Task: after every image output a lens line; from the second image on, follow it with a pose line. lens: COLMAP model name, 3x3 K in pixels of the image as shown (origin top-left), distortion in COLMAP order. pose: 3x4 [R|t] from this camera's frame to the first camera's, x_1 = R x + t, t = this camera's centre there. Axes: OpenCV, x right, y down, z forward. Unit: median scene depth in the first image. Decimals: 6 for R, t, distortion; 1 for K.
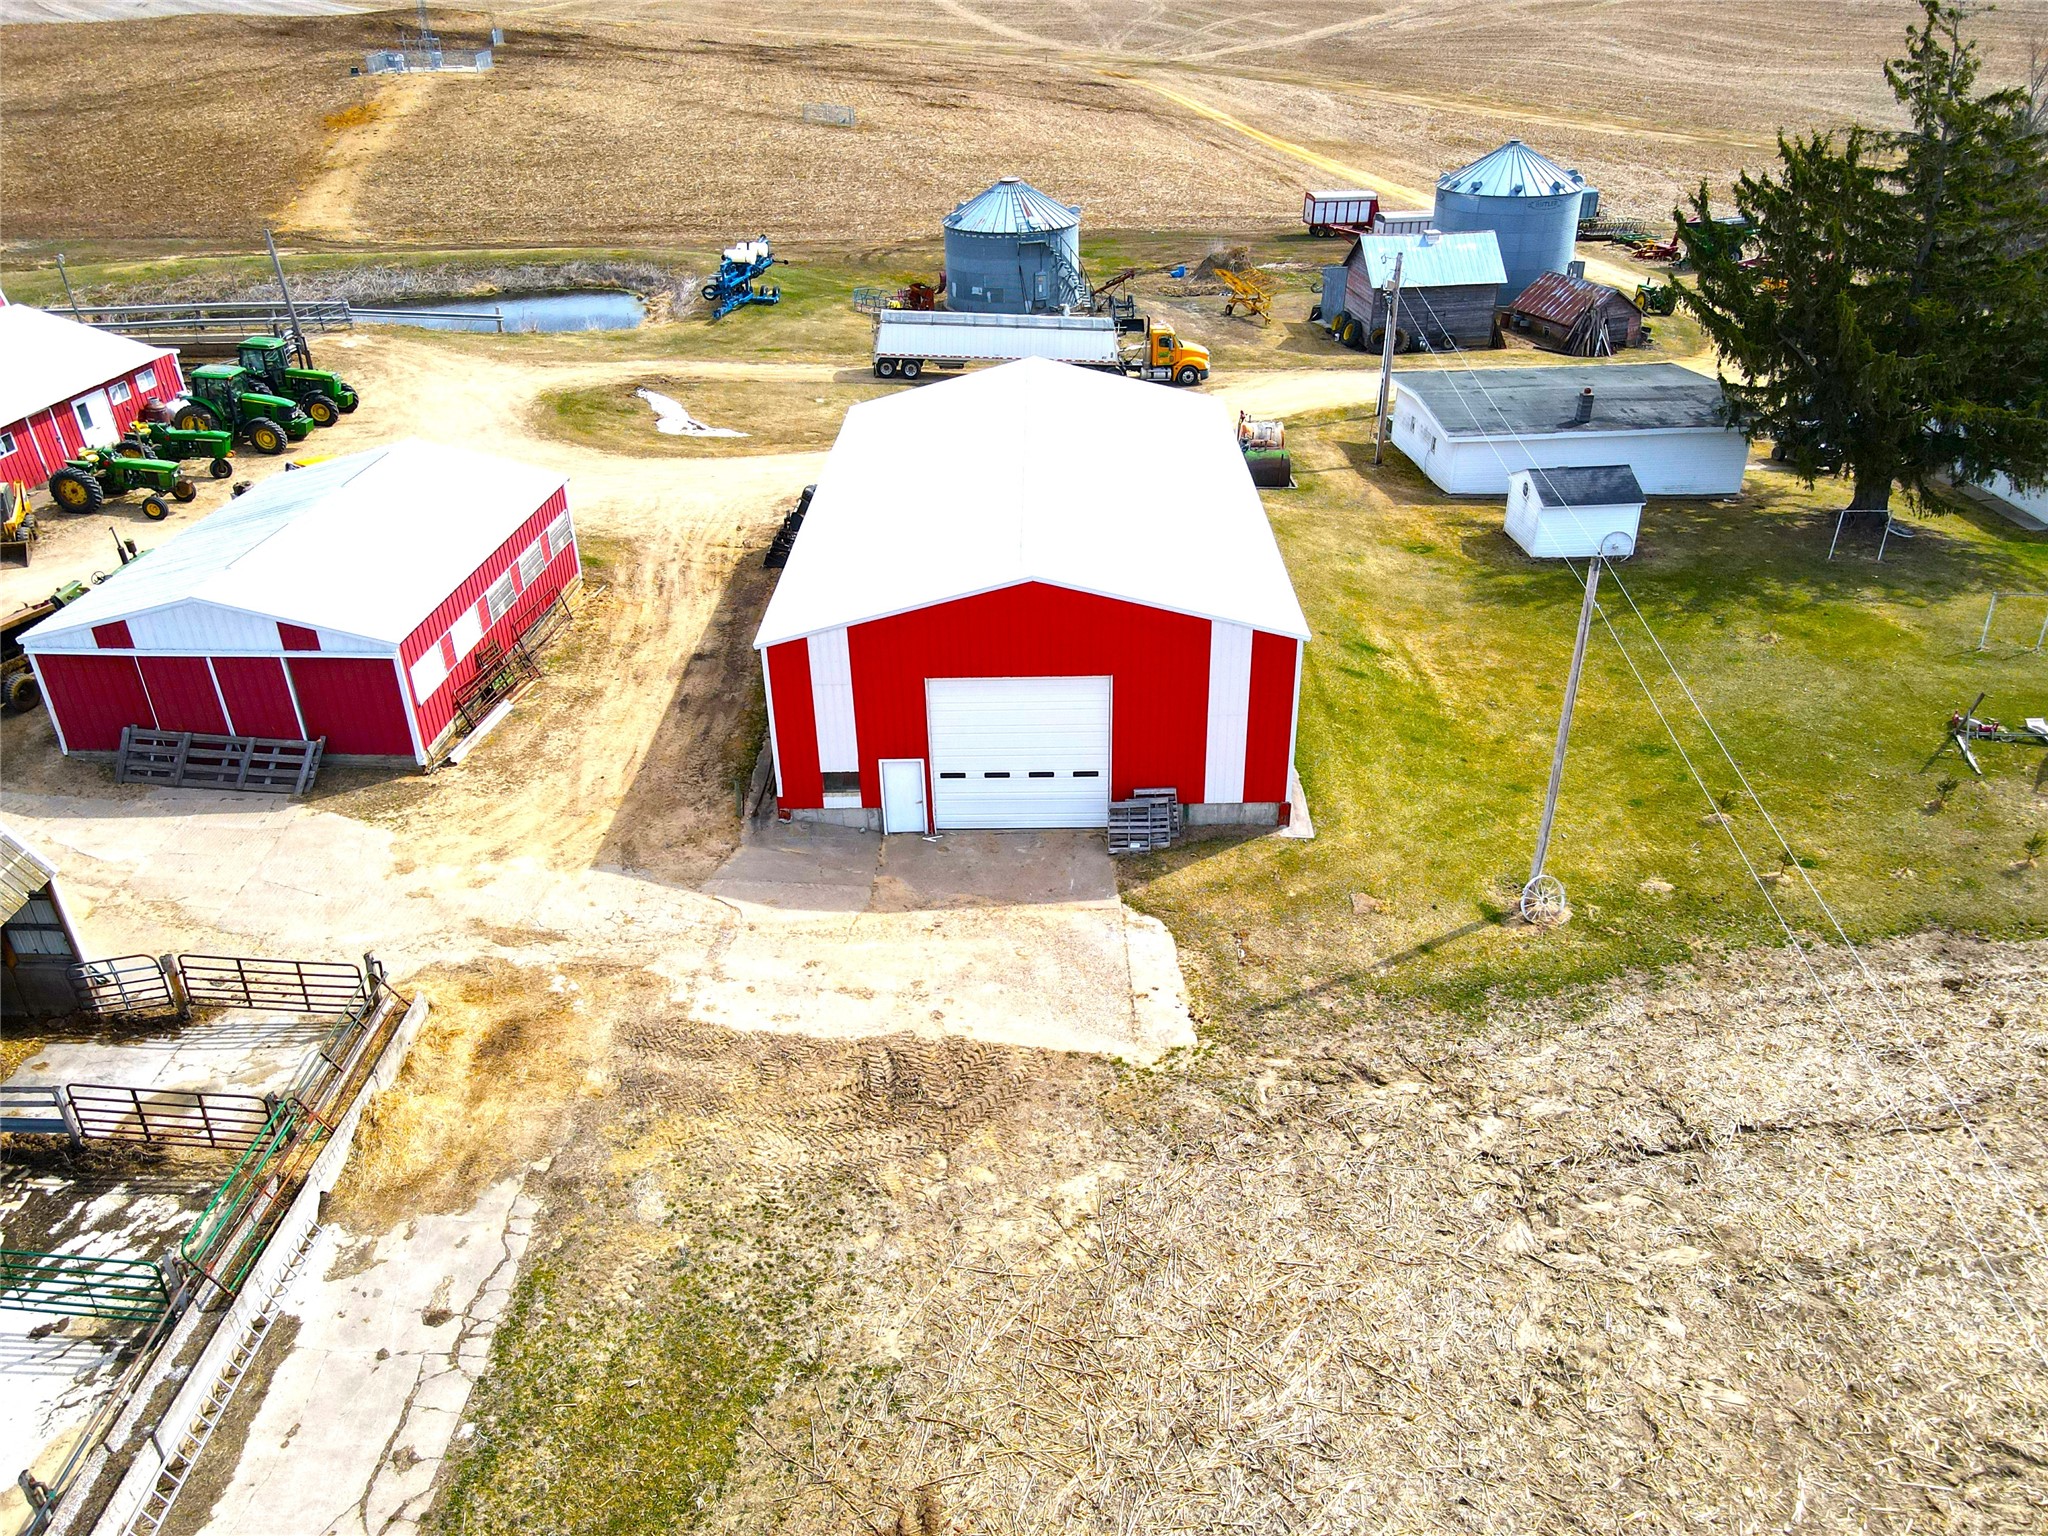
lens RADIAL K [[1503.0, 0, 1024.0], [0, 1503.0, 768.0], [0, 0, 1]] dist [0.020638, 0.004620]
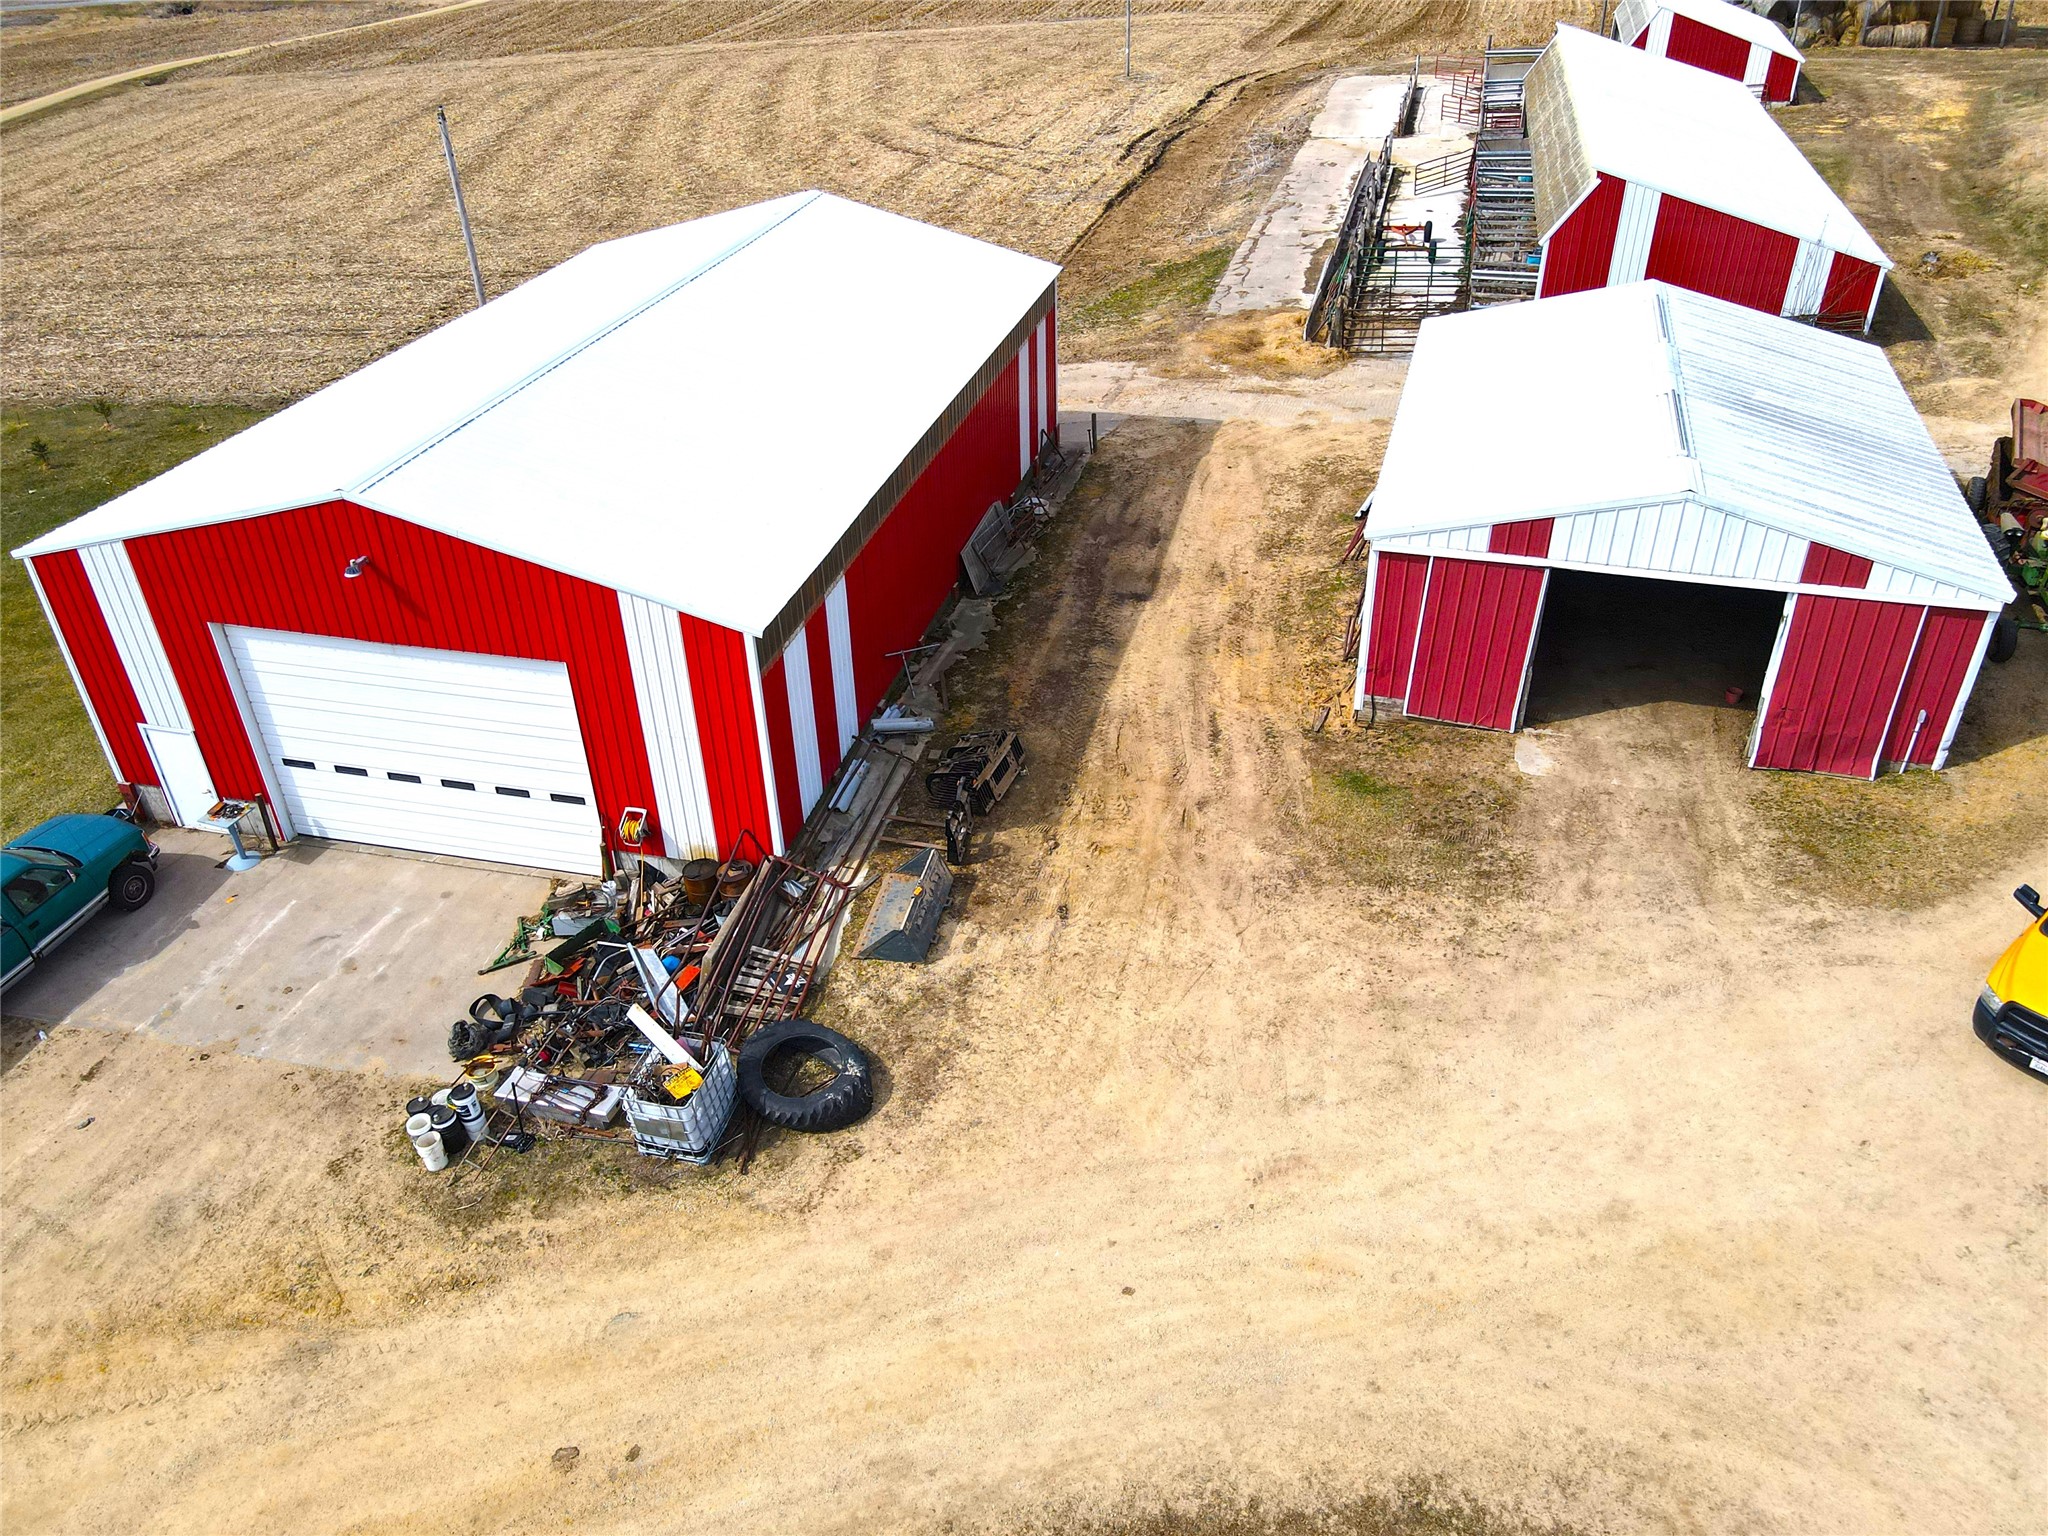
lens RADIAL K [[1514.3, 0, 1024.0], [0, 1514.3, 768.0], [0, 0, 1]] dist [-0.004048, 0.029367]
pose [[-0.973610, -0.101999, 0.204156, -0.469874], [0.132370, 0.476328, 0.869246, -0.984760], [-0.185907, 0.873331, -0.450257, 2.078552]]
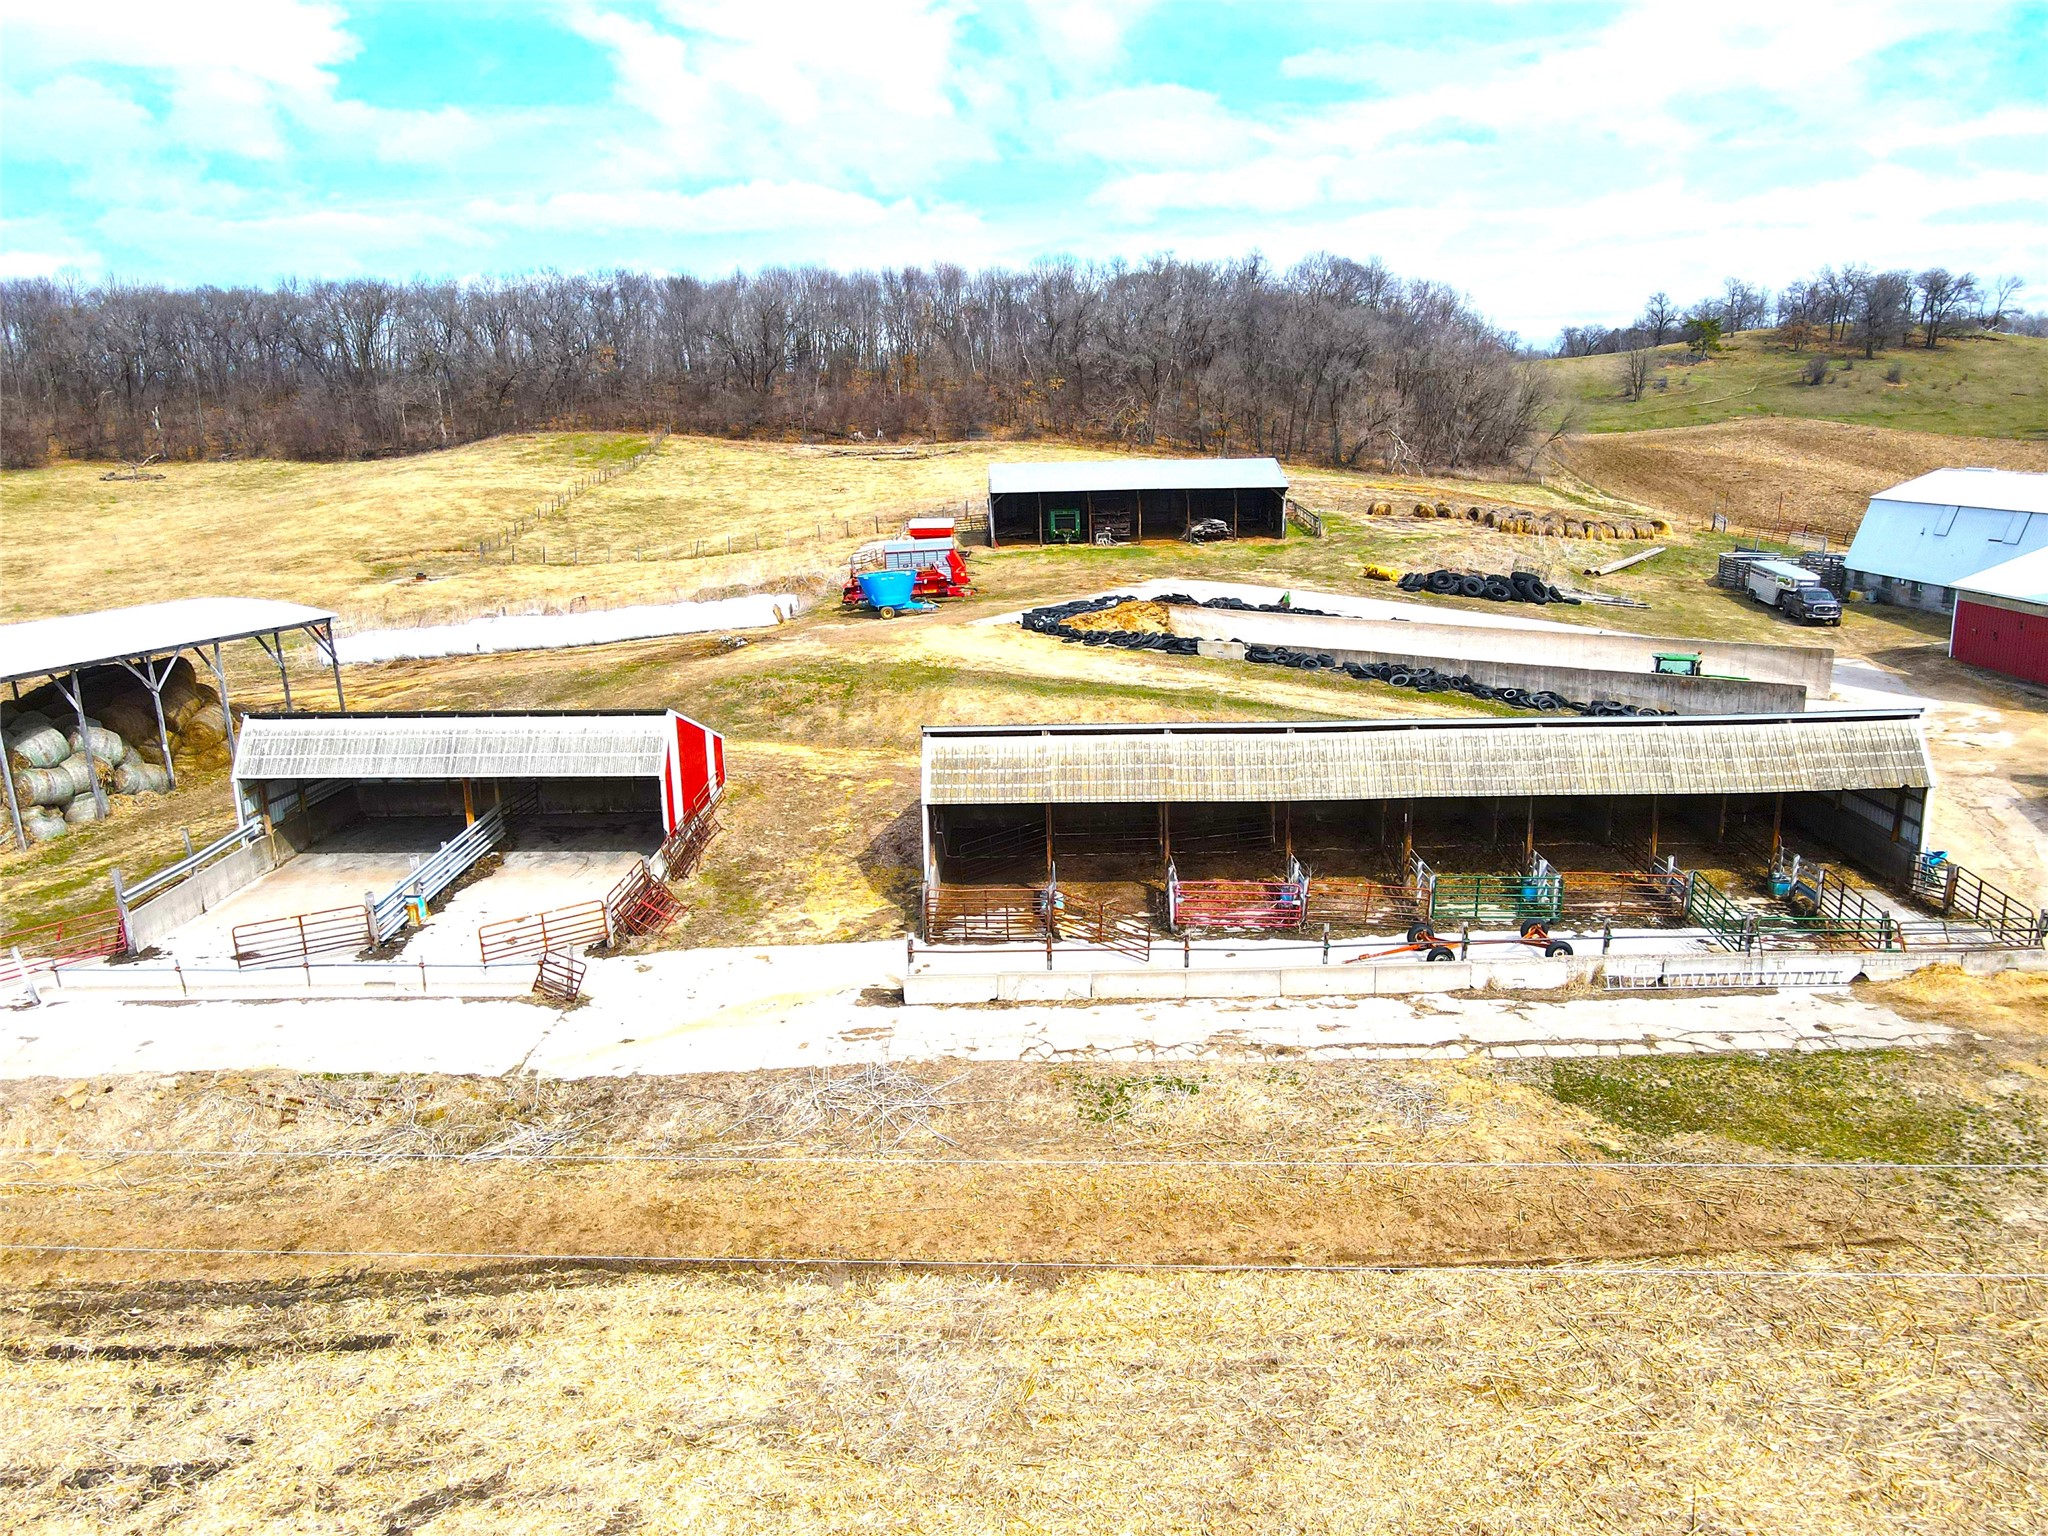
lens RADIAL K [[1503.0, 0, 1024.0], [0, 1503.0, 768.0], [0, 0, 1]] dist [0.020638, 0.004620]
pose [[0.001972, 0.244743, -0.969586, 0.808020], [-0.471518, 0.855264, 0.214927, 0.149905], [0.881854, 0.456754, 0.117087, -0.007396]]
